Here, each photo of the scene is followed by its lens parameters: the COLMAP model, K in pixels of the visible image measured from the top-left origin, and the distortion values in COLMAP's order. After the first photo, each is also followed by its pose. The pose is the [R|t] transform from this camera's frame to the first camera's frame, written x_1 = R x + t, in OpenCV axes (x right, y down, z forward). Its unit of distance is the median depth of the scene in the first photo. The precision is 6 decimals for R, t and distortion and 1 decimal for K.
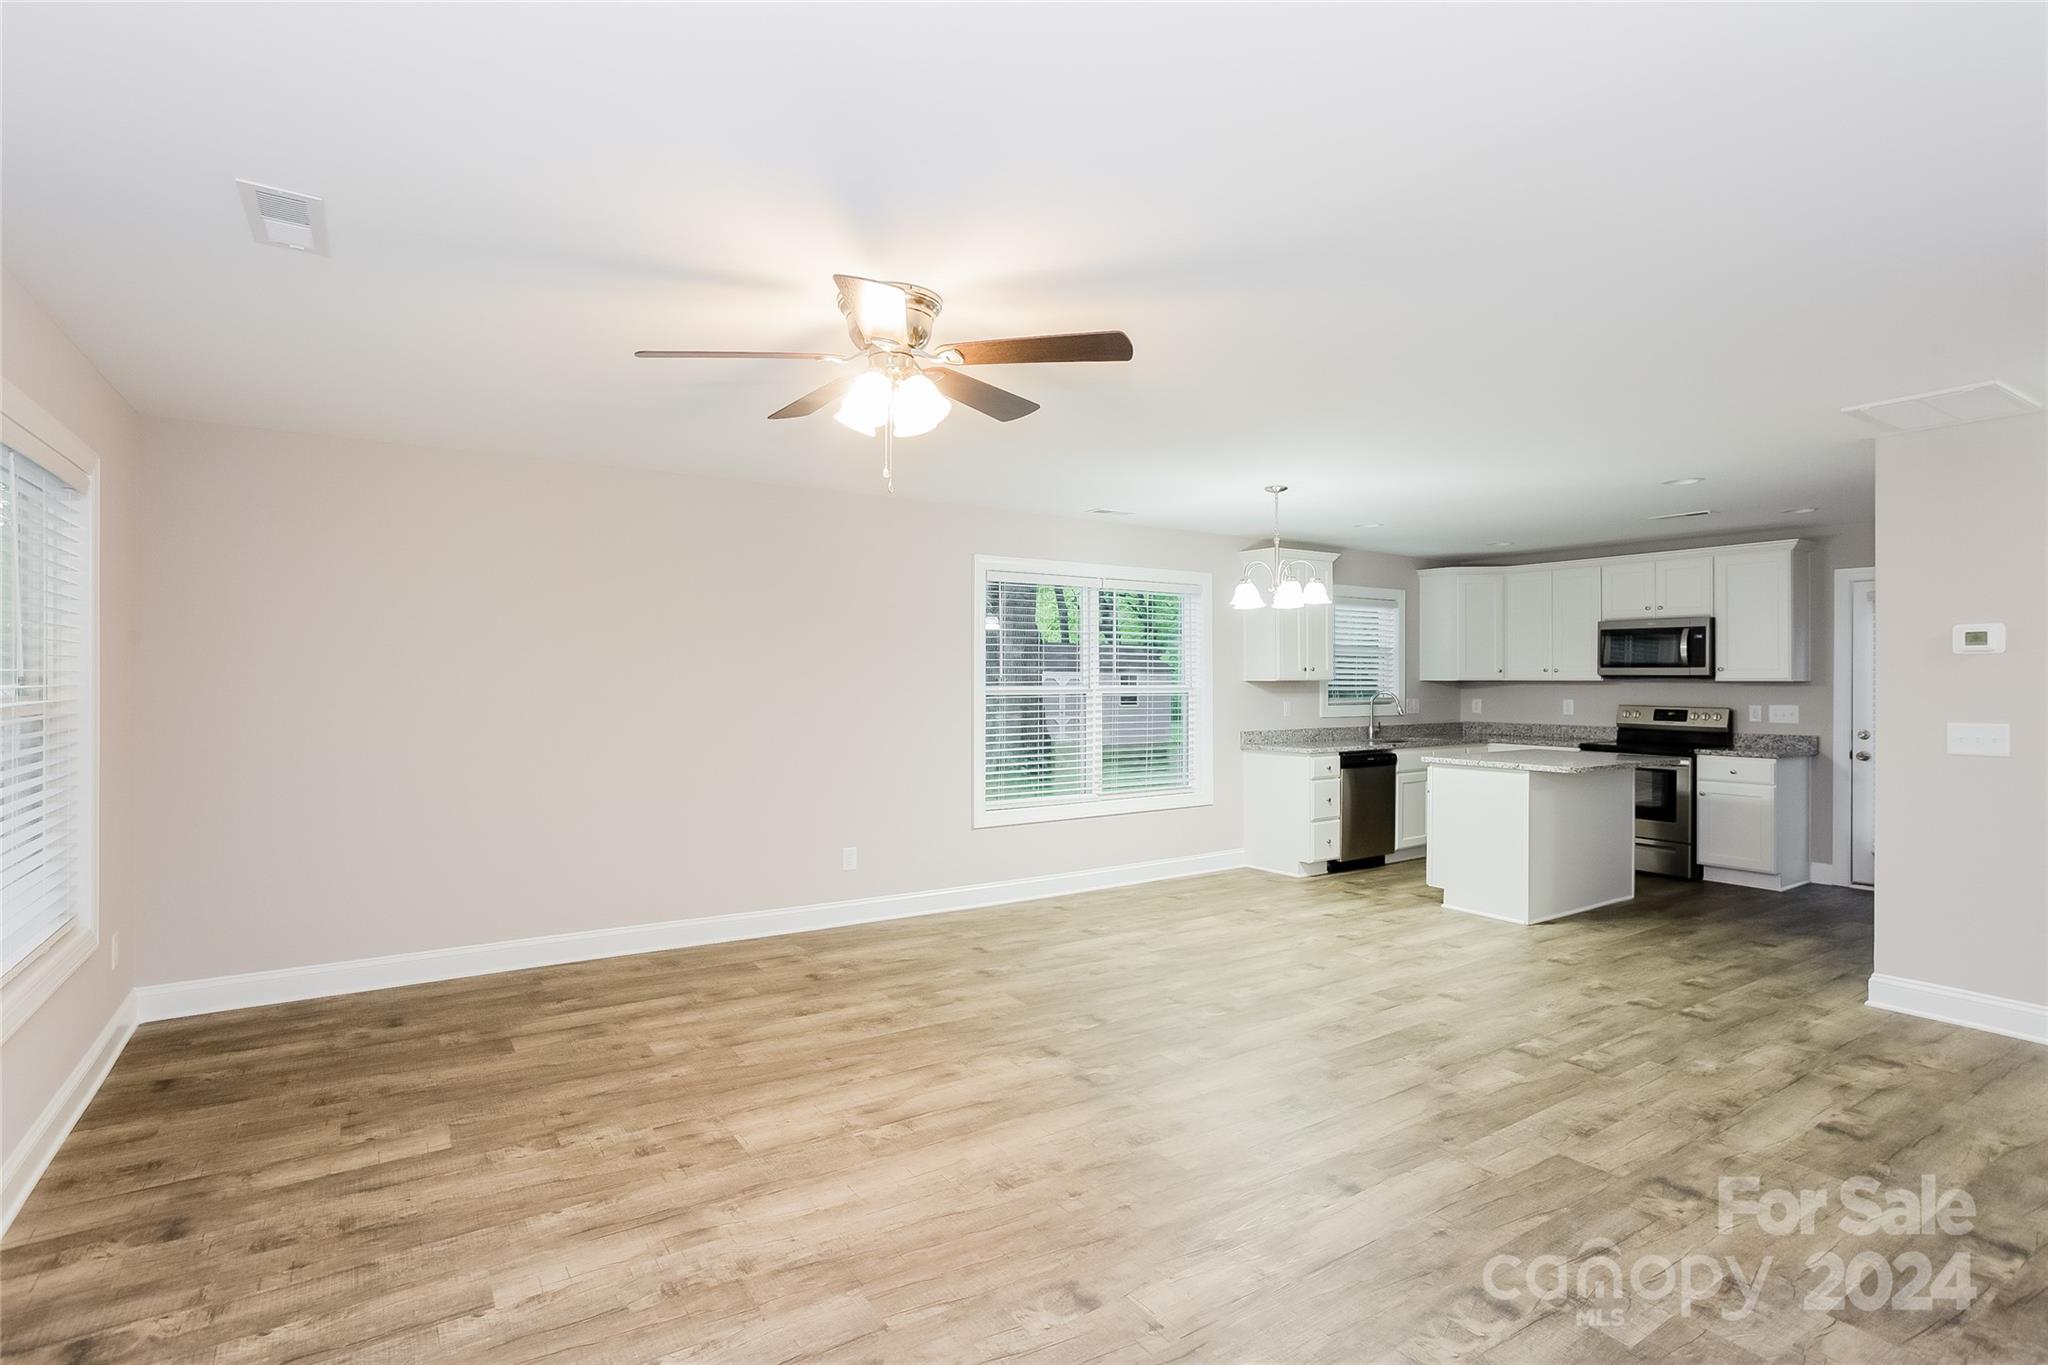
lens RADIAL K [[1004.8, 0, 1015.5], [0, 1004.8, 681.7], [0, 0, 1]] dist [-0.019338, 0.009855]
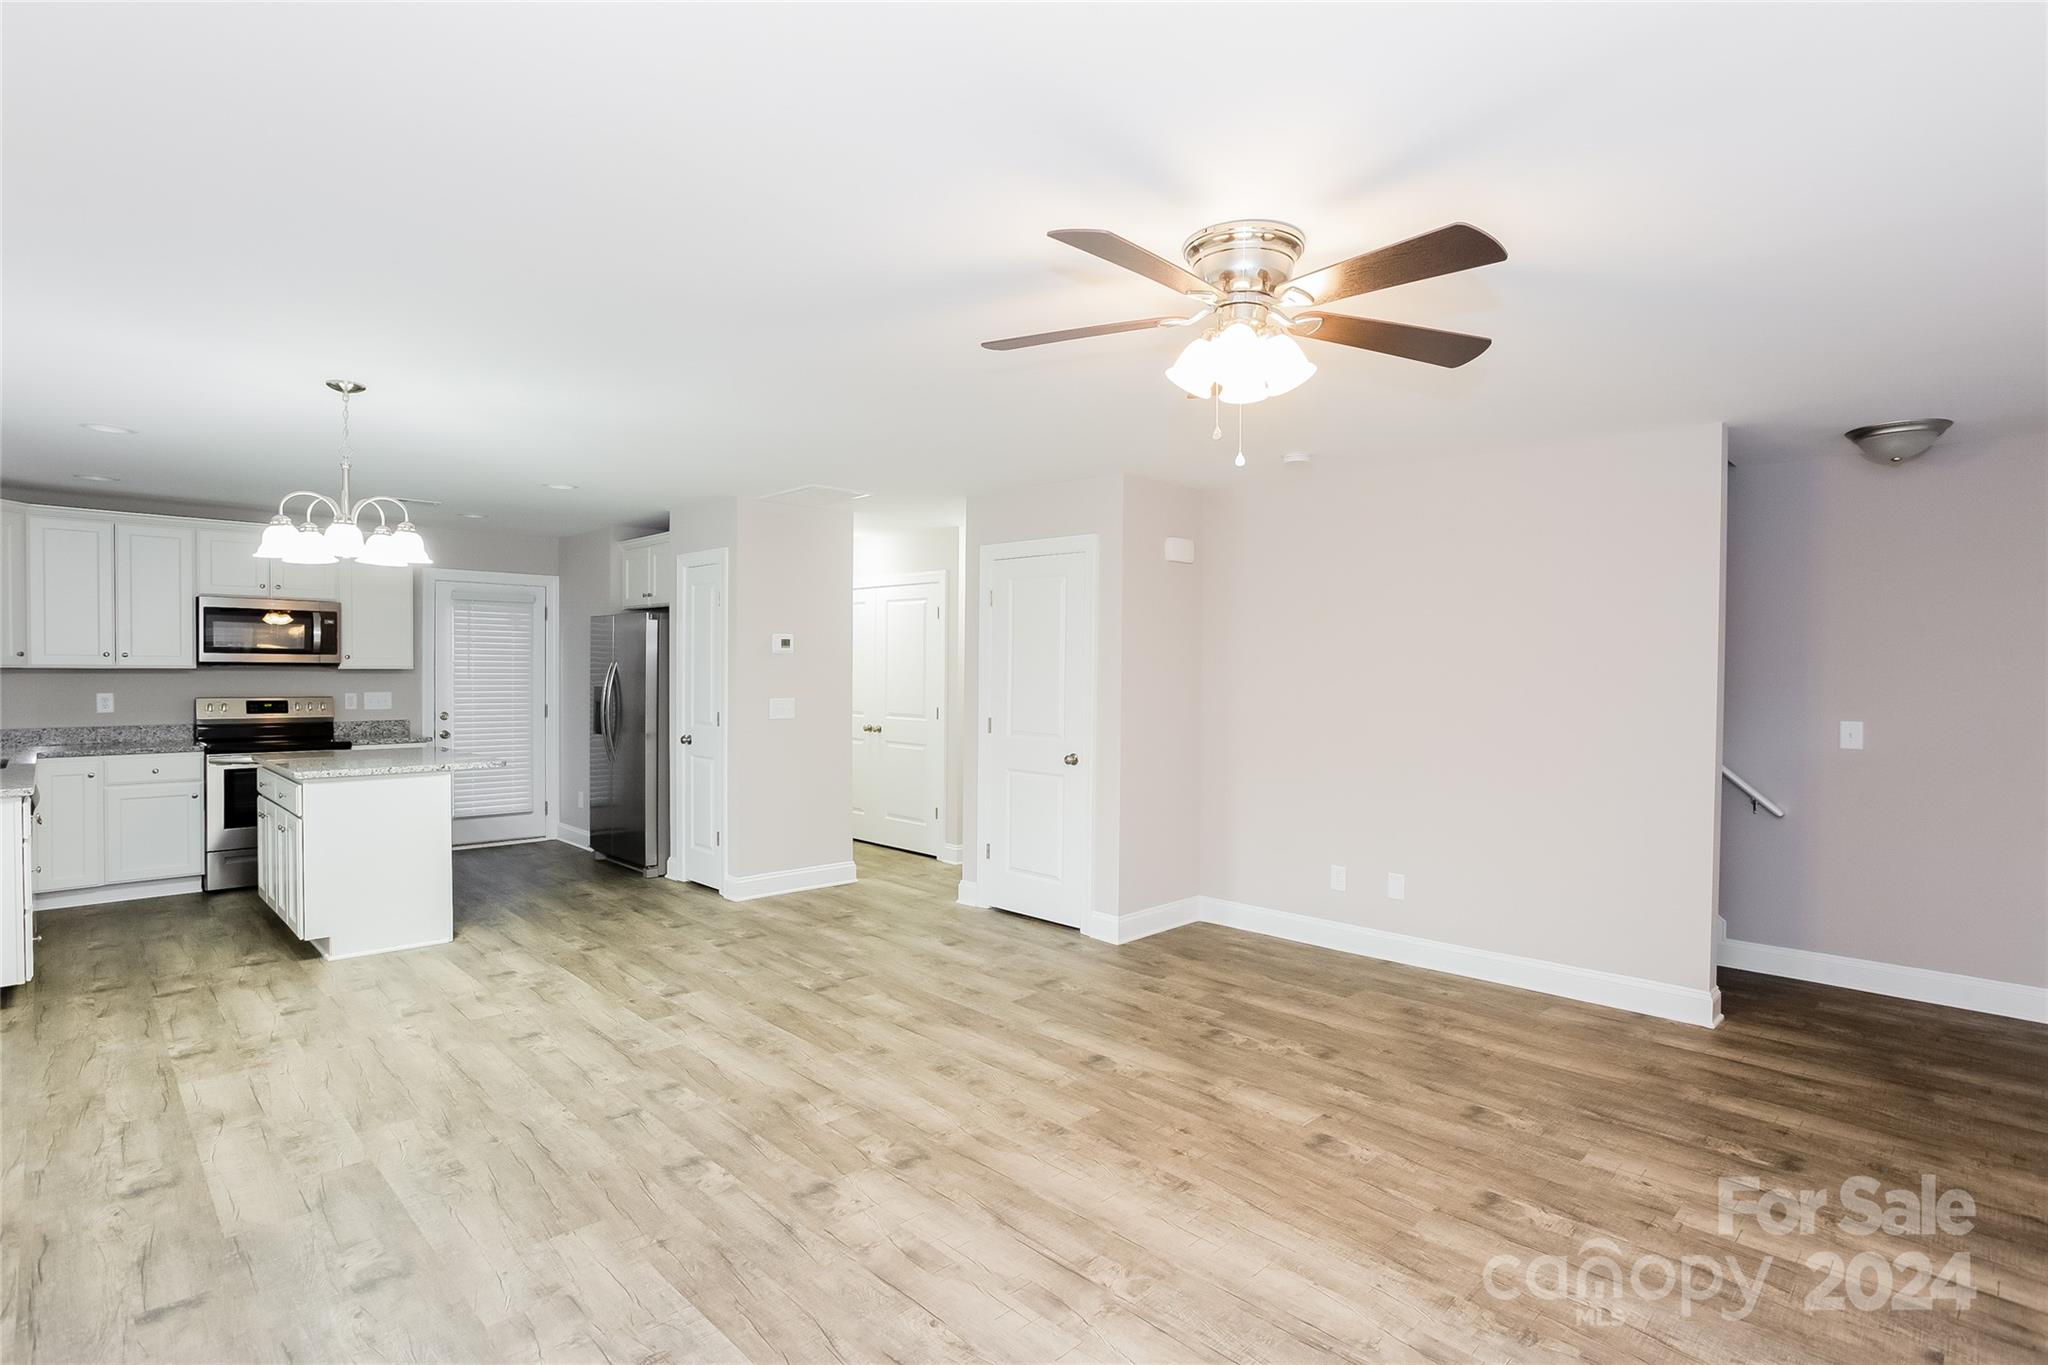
lens RADIAL K [[1009.4, 0, 1037.7], [0, 1009.4, 662.8], [0, 0, 1]] dist [-0.025944, 0.005302]
pose [[-0.201405, 0.006680, 0.979485, -0.624203], [-0.004099, 0.999962, -0.007663, -0.003403], [-0.979500, -0.005558, -0.201370, 0.878709]]
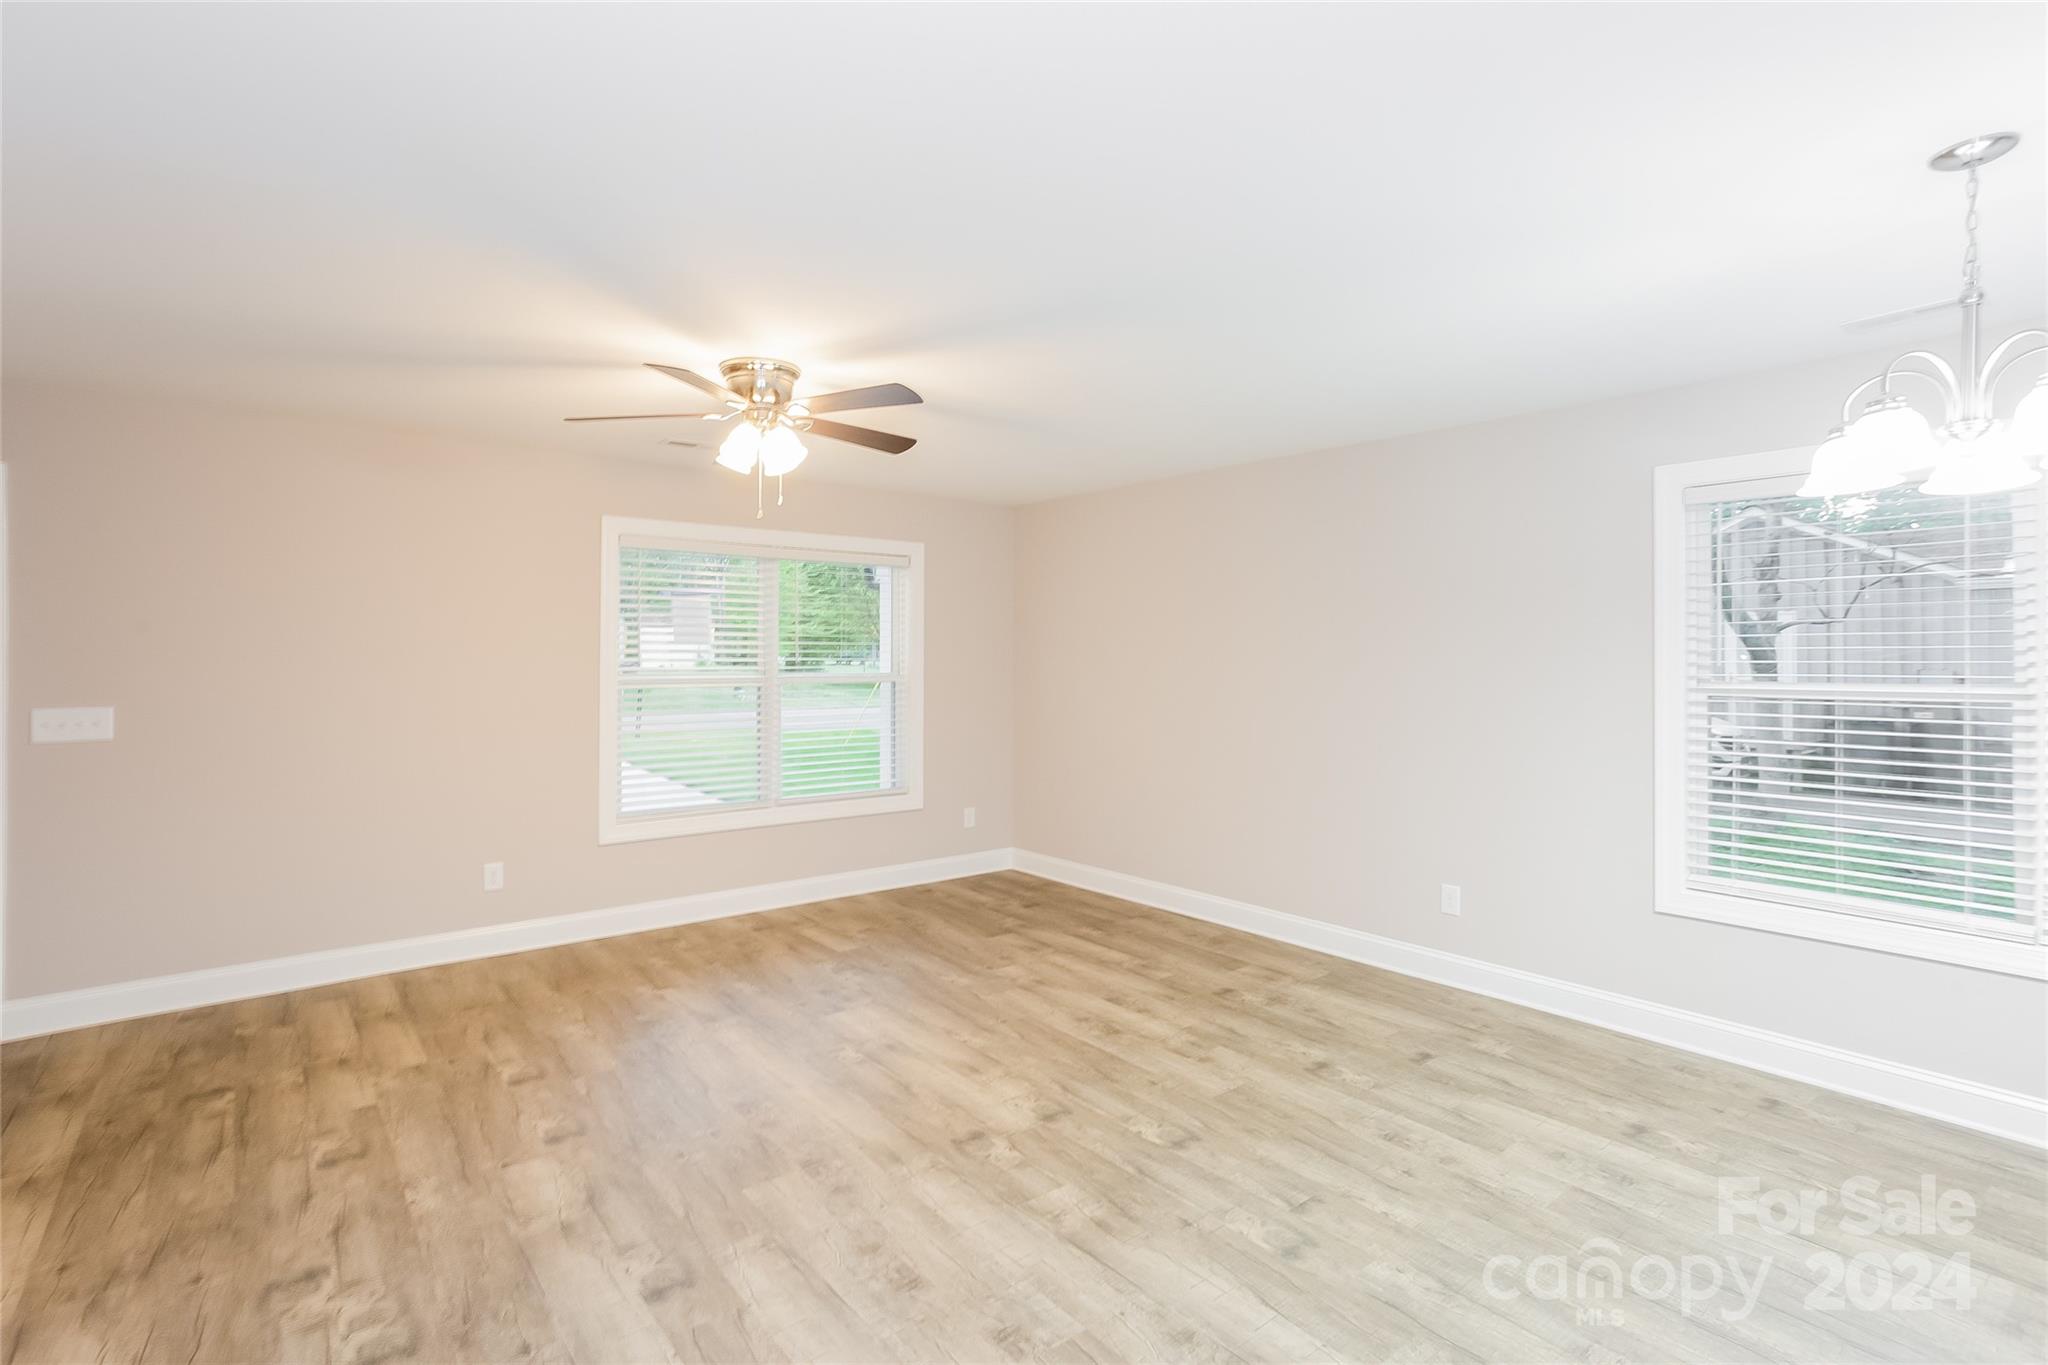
lens RADIAL K [[1009.4, 0, 1012.2], [0, 1009.4, 693.4], [0, 0, 1]] dist [-0.025944, 0.005302]
pose [[0.079005, 0.032790, -0.996335, 0.756533], [-0.004584, 0.999460, 0.032530, -0.008718], [0.996864, 0.001998, 0.079113, 0.797278]]
